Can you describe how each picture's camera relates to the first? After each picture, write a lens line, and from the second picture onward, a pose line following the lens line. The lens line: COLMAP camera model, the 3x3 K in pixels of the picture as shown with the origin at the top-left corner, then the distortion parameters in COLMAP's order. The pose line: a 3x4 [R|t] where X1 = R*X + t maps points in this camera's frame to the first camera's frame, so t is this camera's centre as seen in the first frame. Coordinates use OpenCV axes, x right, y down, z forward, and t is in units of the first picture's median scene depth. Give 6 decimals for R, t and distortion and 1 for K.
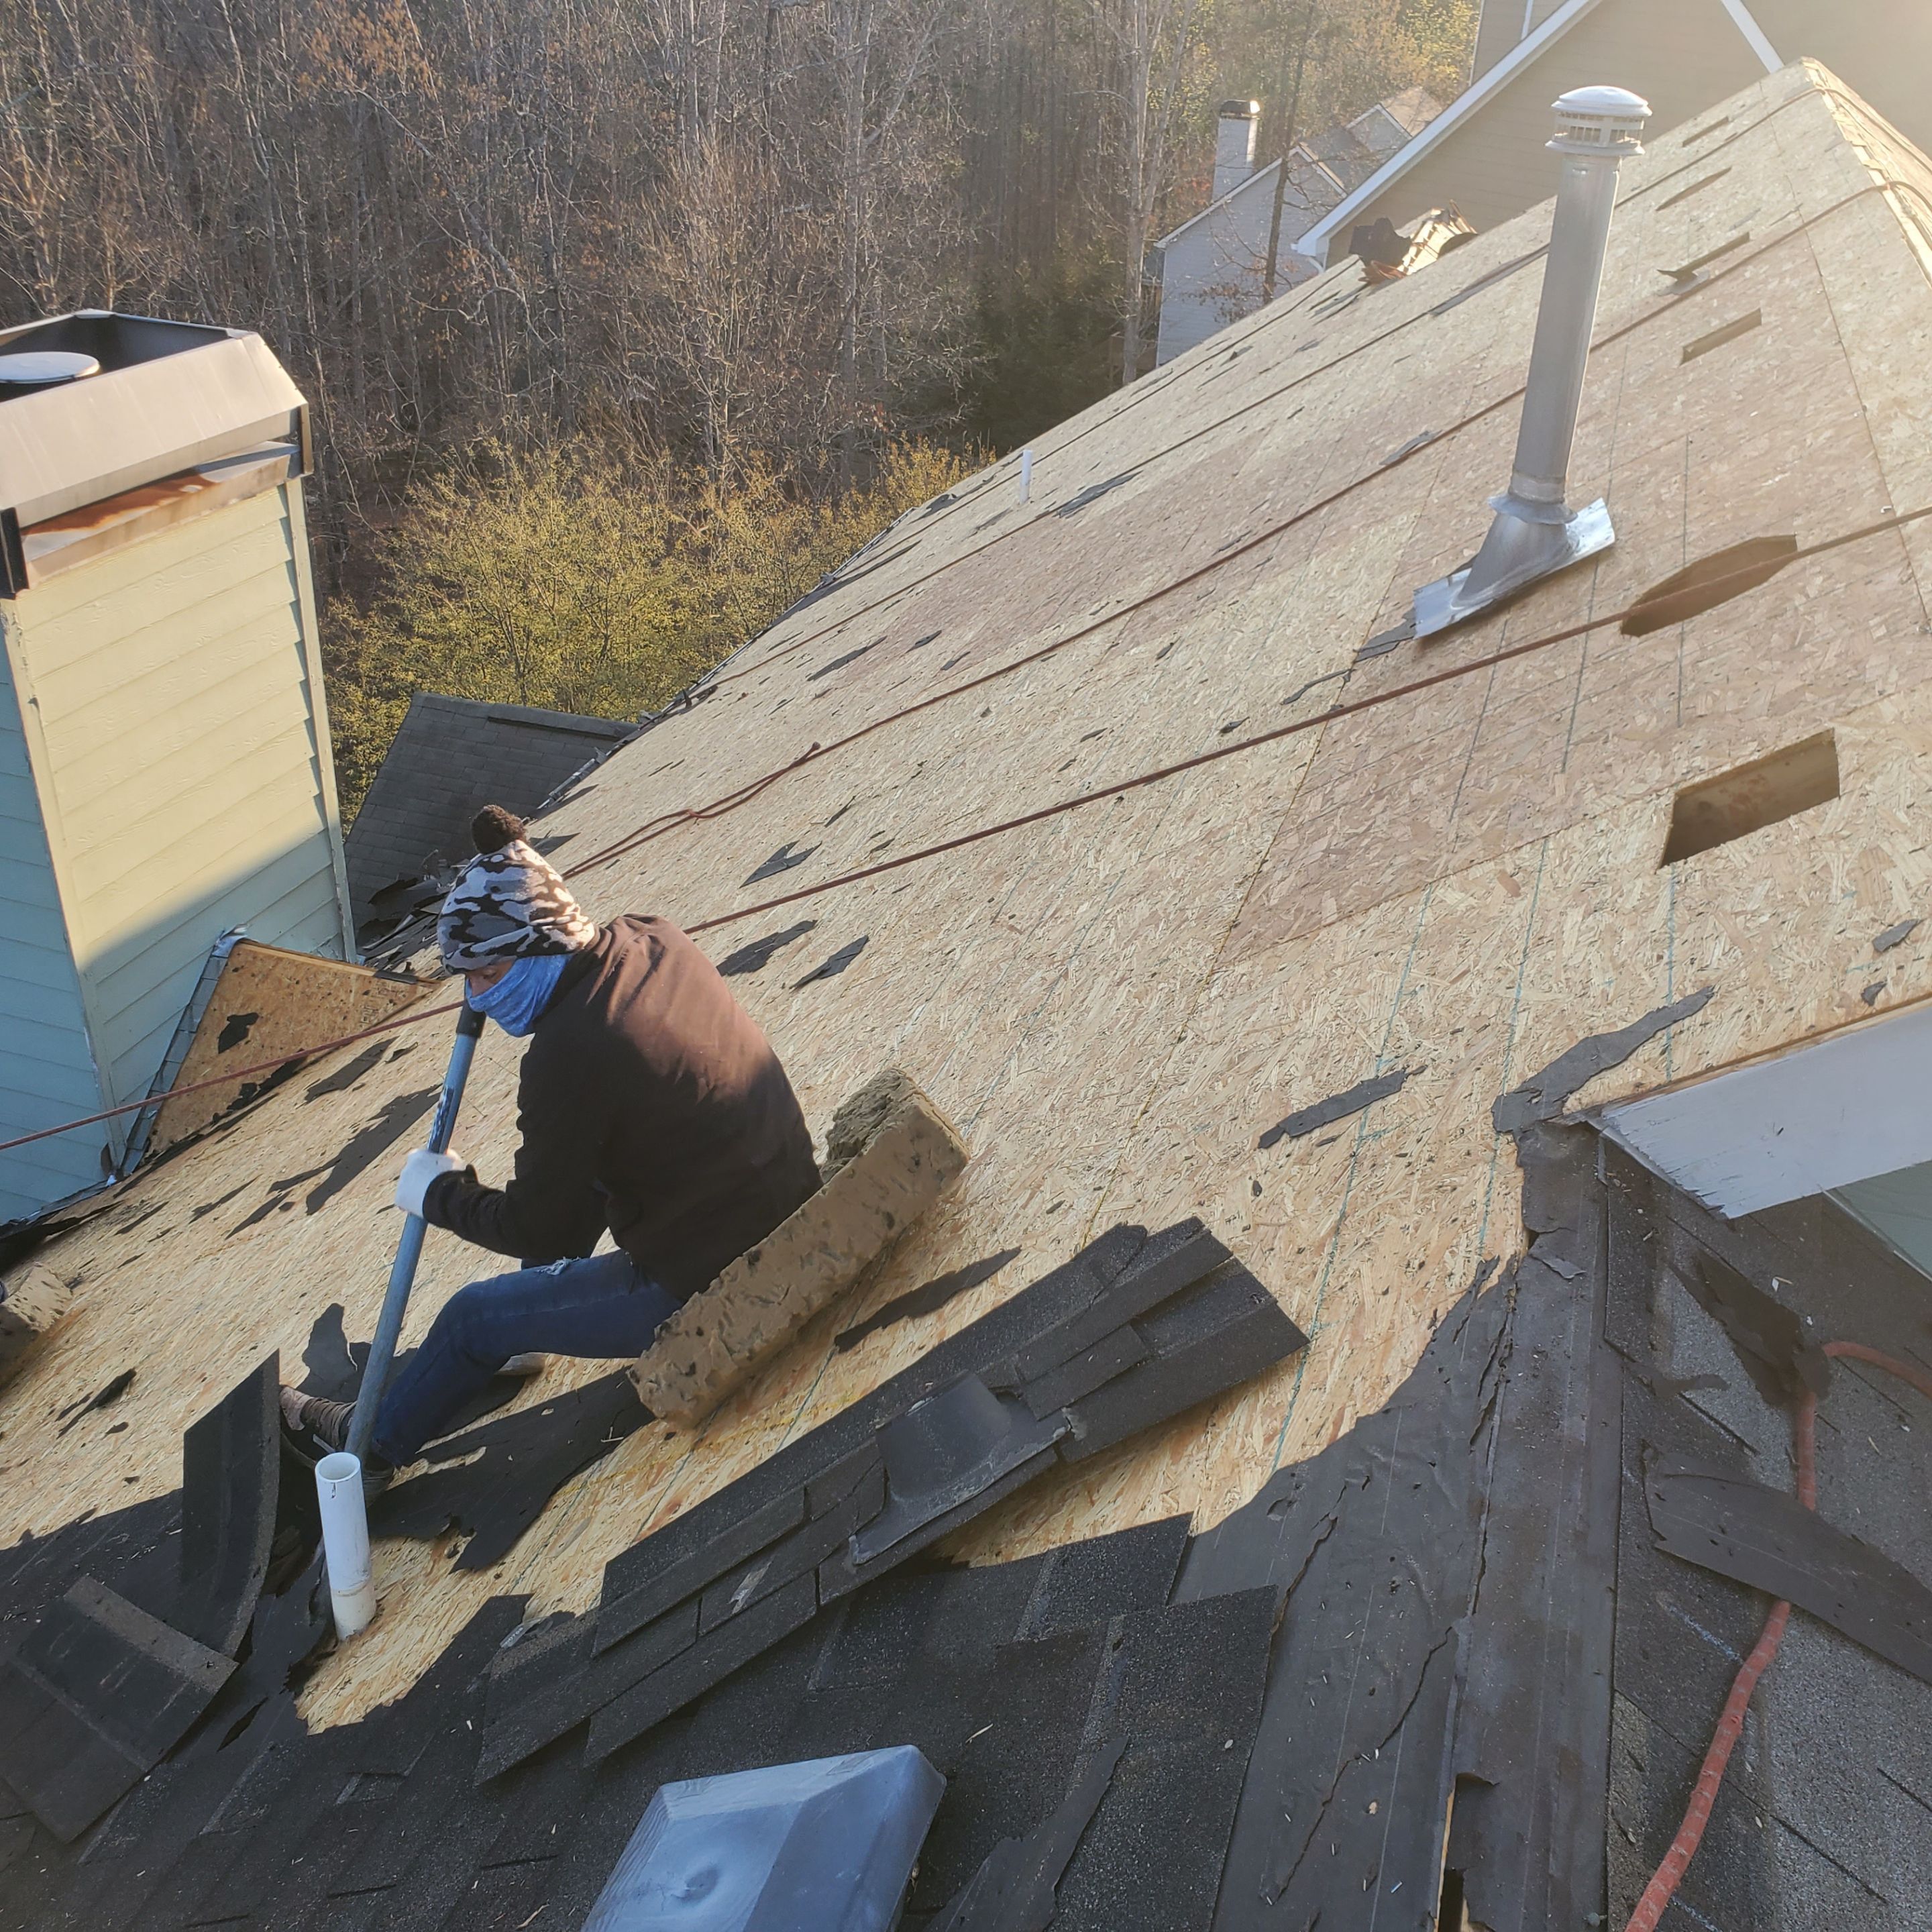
lens RADIAL K [[1992.3, 0, 993.4], [0, 1992.3, 969.5], [0, 0, 1]] dist [0.038336, -0.039107]
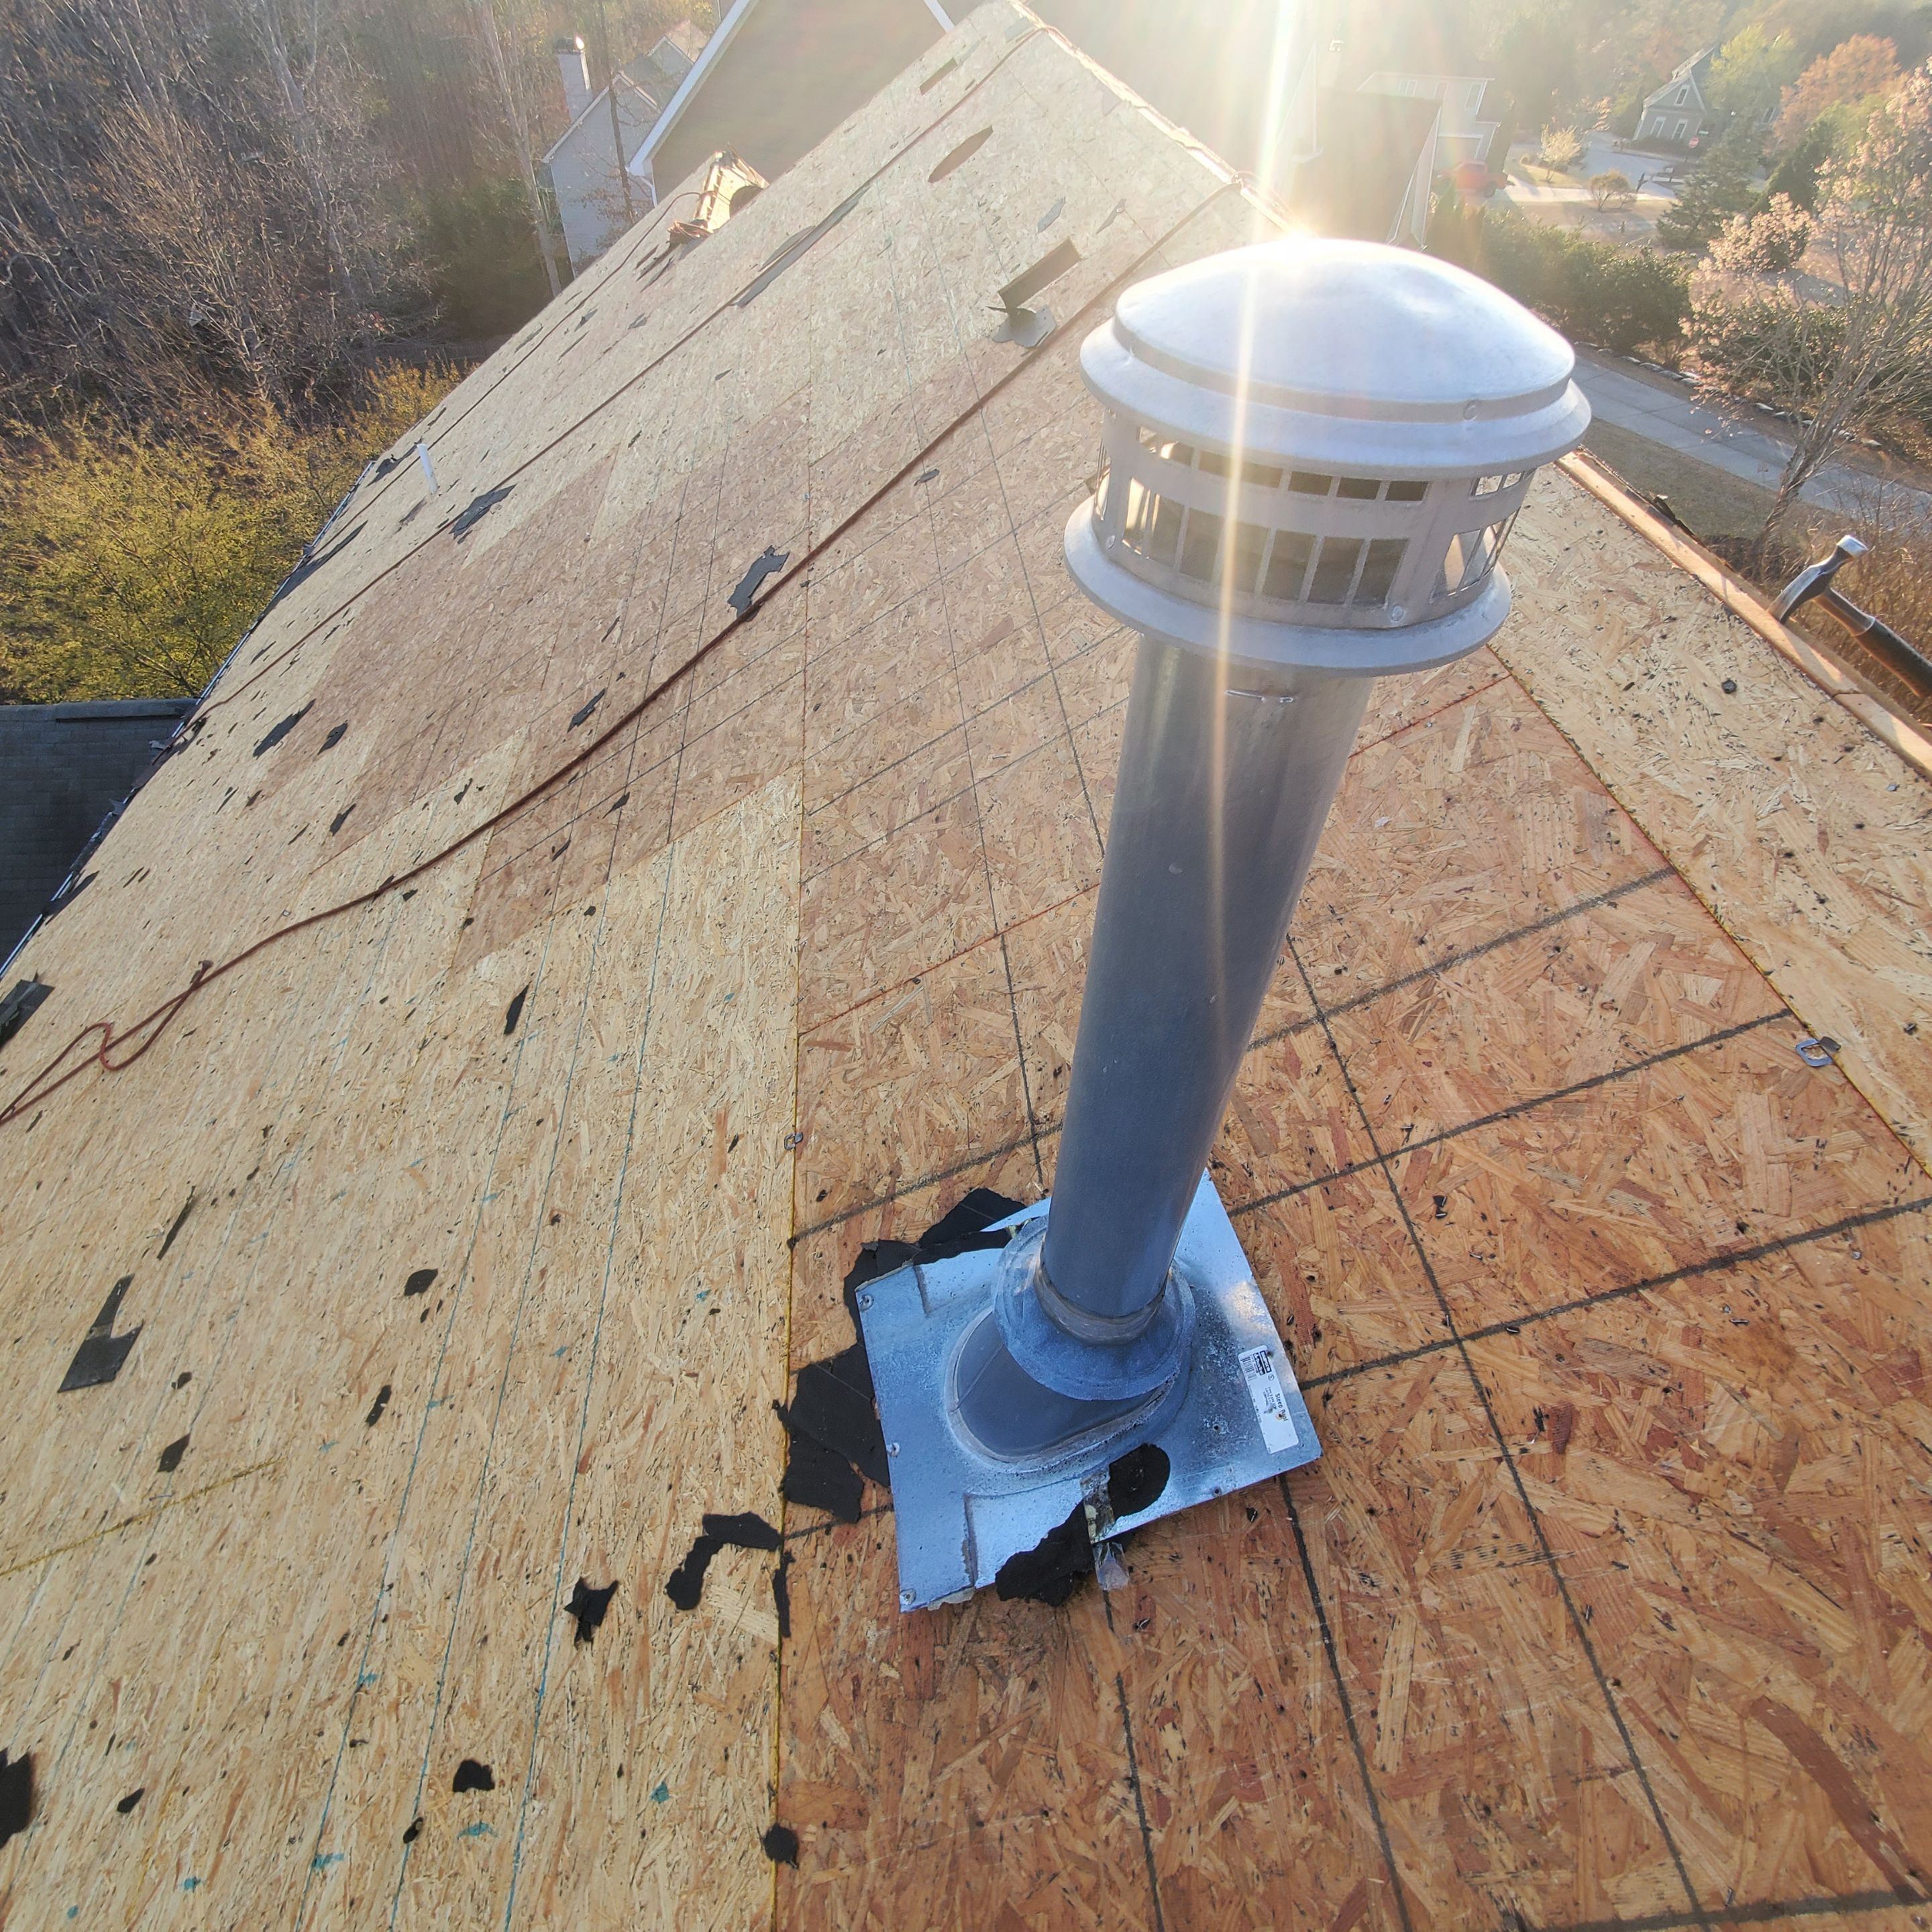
lens RADIAL K [[1033.2, 0, 966.0], [0, 1033.2, 966.0], [0, 0, 1]] dist [0.000709, -0.001647]
pose [[0.925359, -0.284512, 0.250525, 0.057130], [0.188806, 0.918953, 0.346233, -0.104633], [-0.328729, -0.273090, 0.904079, 0.226564]]
